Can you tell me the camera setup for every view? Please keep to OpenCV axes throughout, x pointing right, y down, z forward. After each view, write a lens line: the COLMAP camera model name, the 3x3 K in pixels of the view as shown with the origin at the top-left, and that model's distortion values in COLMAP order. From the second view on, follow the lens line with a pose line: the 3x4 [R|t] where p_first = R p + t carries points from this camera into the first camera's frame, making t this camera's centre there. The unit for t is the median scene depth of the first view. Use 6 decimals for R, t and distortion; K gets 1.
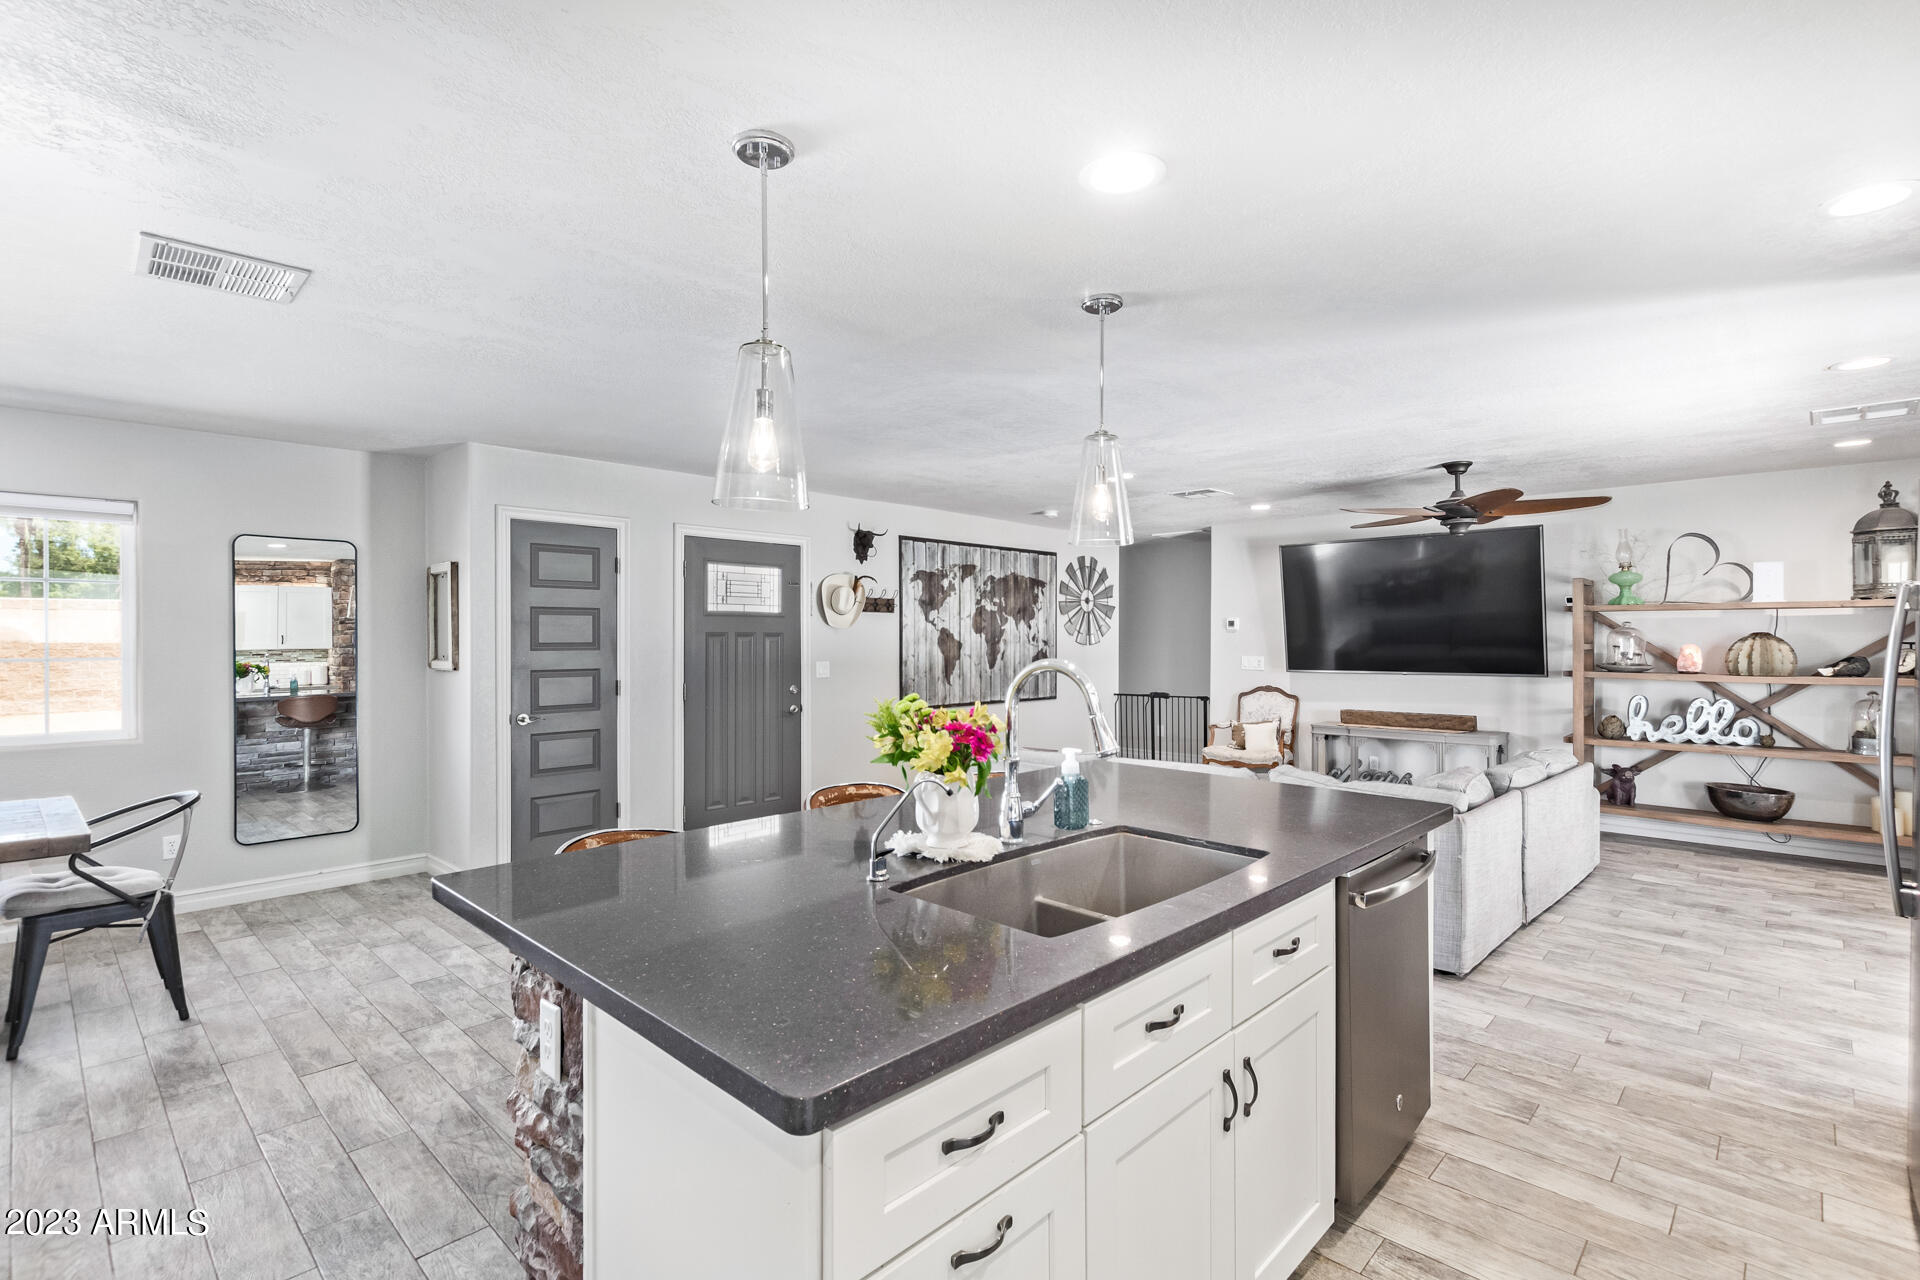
lens RADIAL K [[903.4, 0, 970.0], [0, 903.4, 635.9], [0, 0, 1]] dist [0.008405, -0.001963]
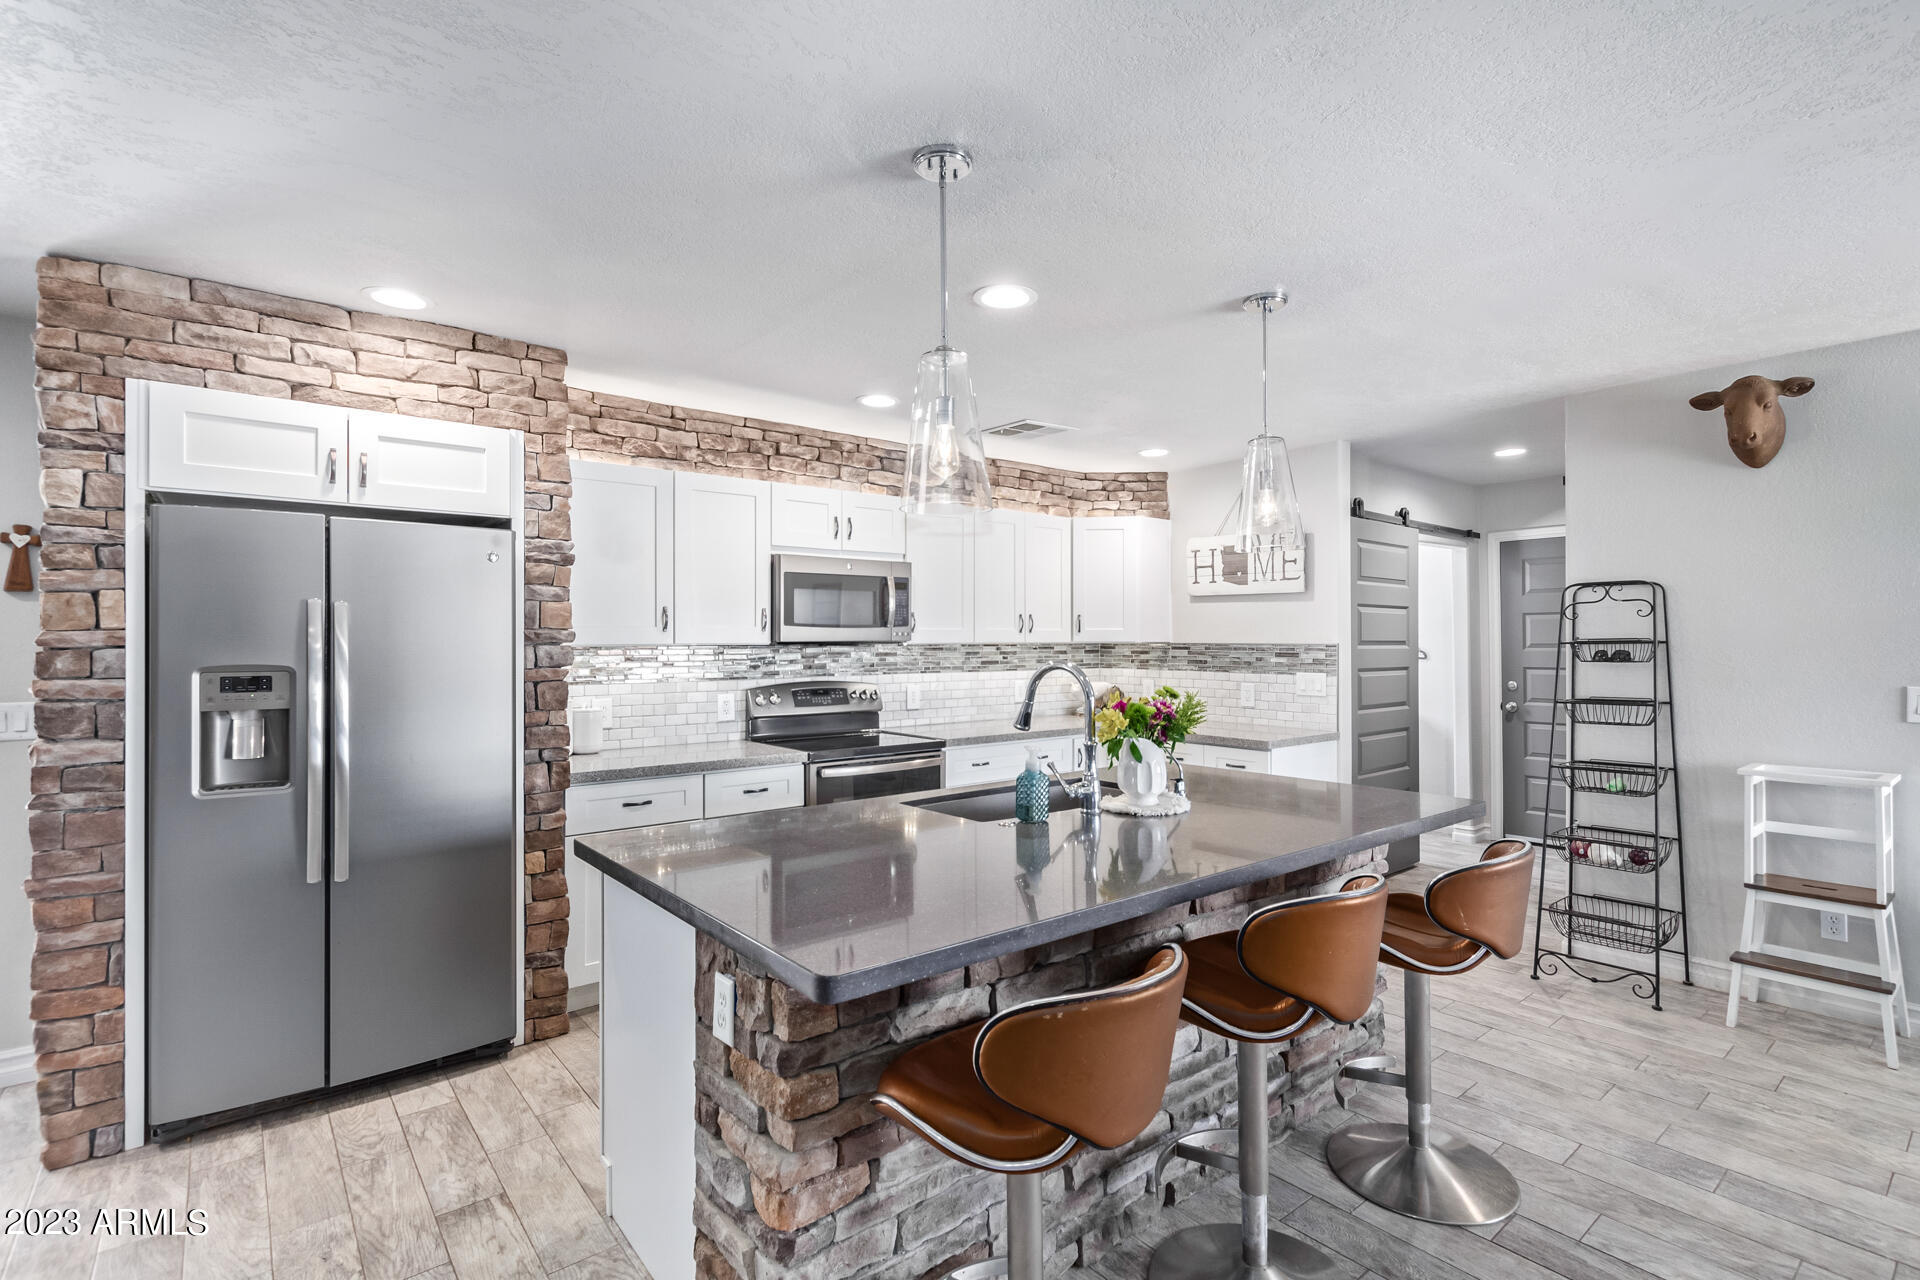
lens RADIAL K [[903.4, 0, 964.1], [0, 903.4, 640.0], [0, 0, 1]] dist [0.008405, -0.001963]
pose [[-0.991951, 0.005844, 0.126489, 0.018934], [0.005656, 0.999982, -0.001847, -0.000837], [-0.126498, -0.001117, -0.991966, 0.737885]]
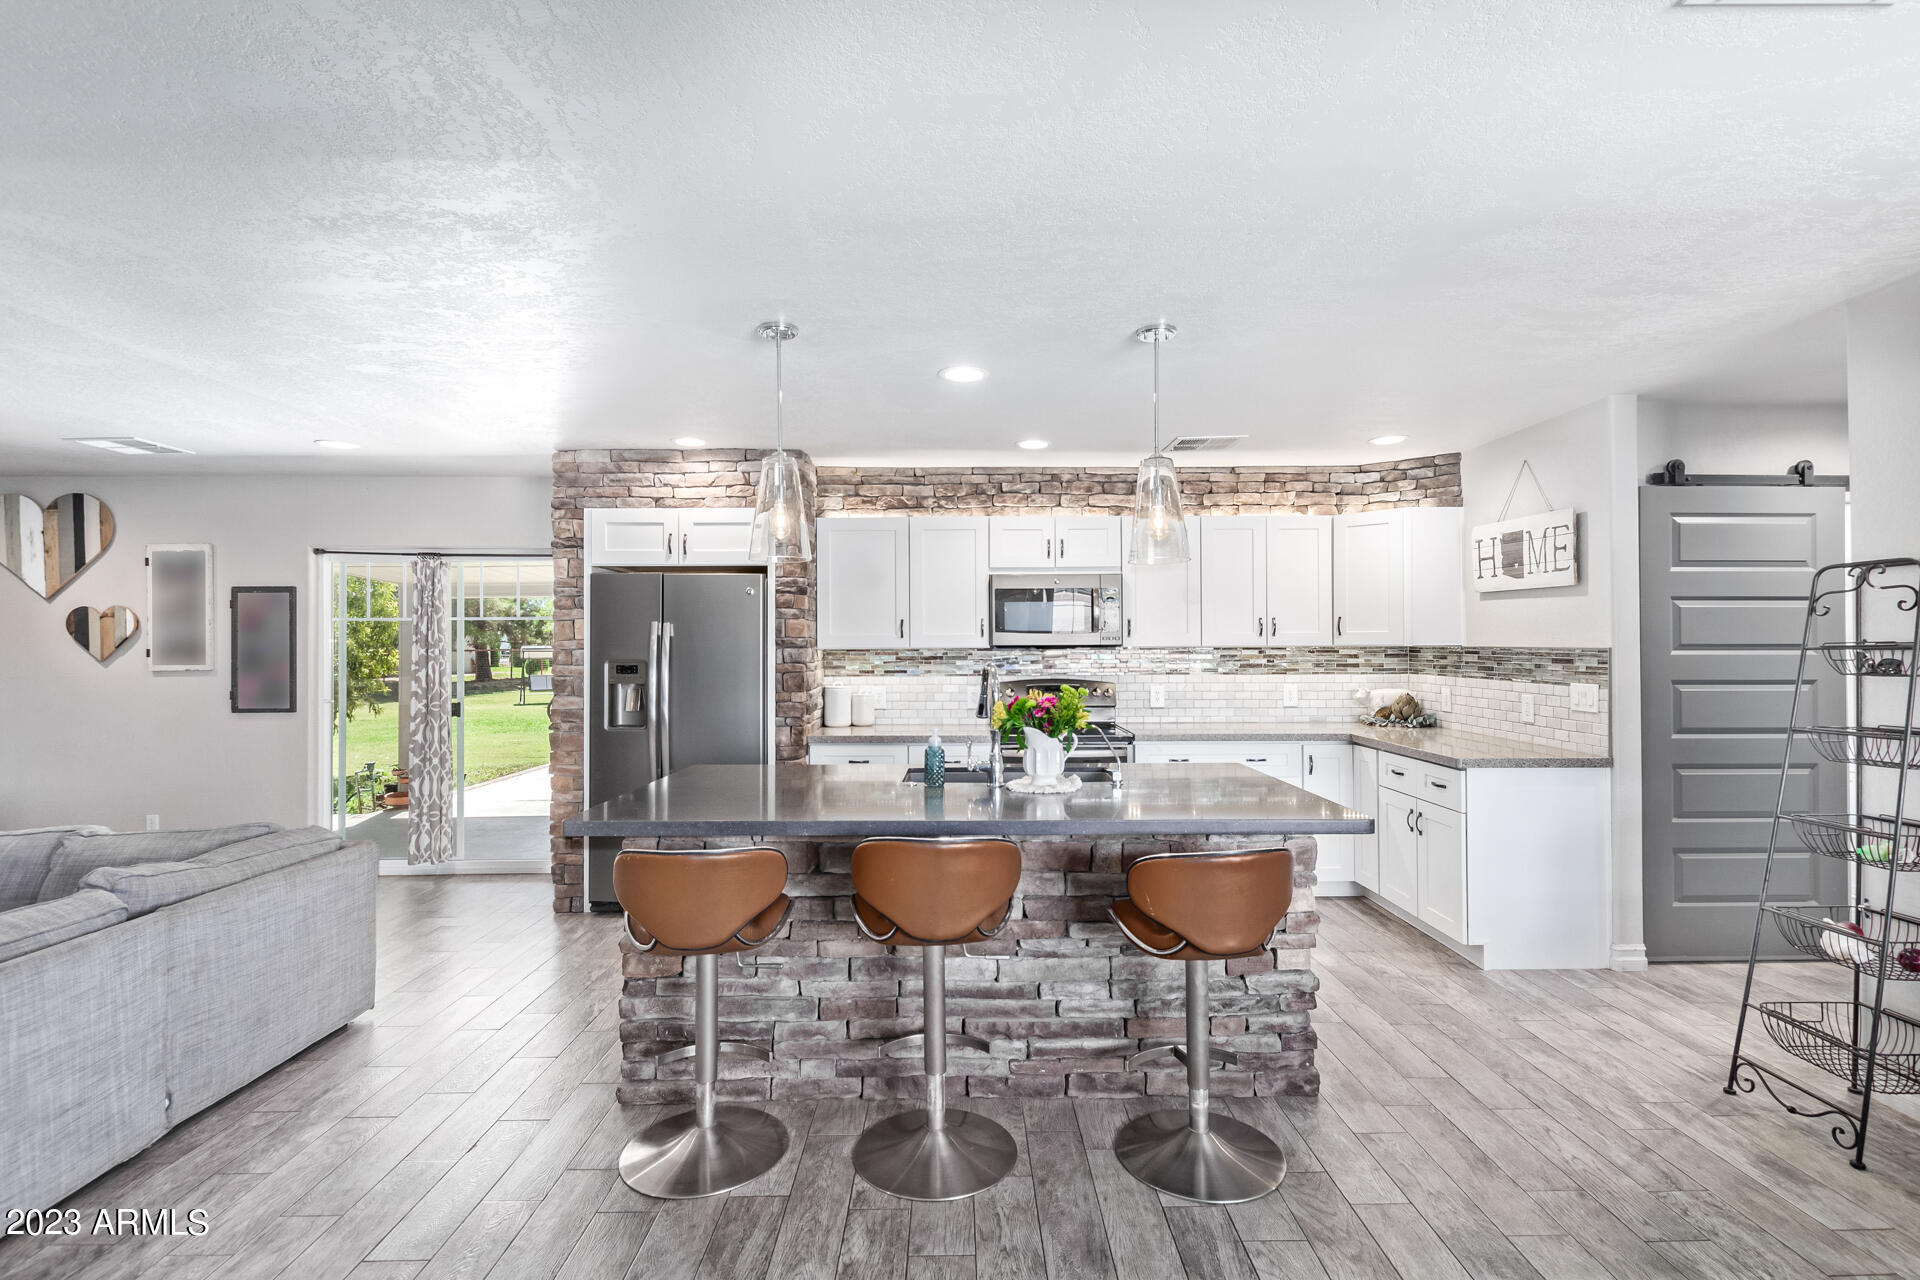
lens RADIAL K [[903.4, 0, 951.6], [0, 903.4, 636.8], [0, 0, 1]] dist [0.008405, -0.001963]
pose [[-0.691583, 0.011610, 0.722203, -0.320133], [0.005426, 0.999926, -0.010879, -0.000731], [-0.722276, -0.003606, -0.691595, 0.692212]]
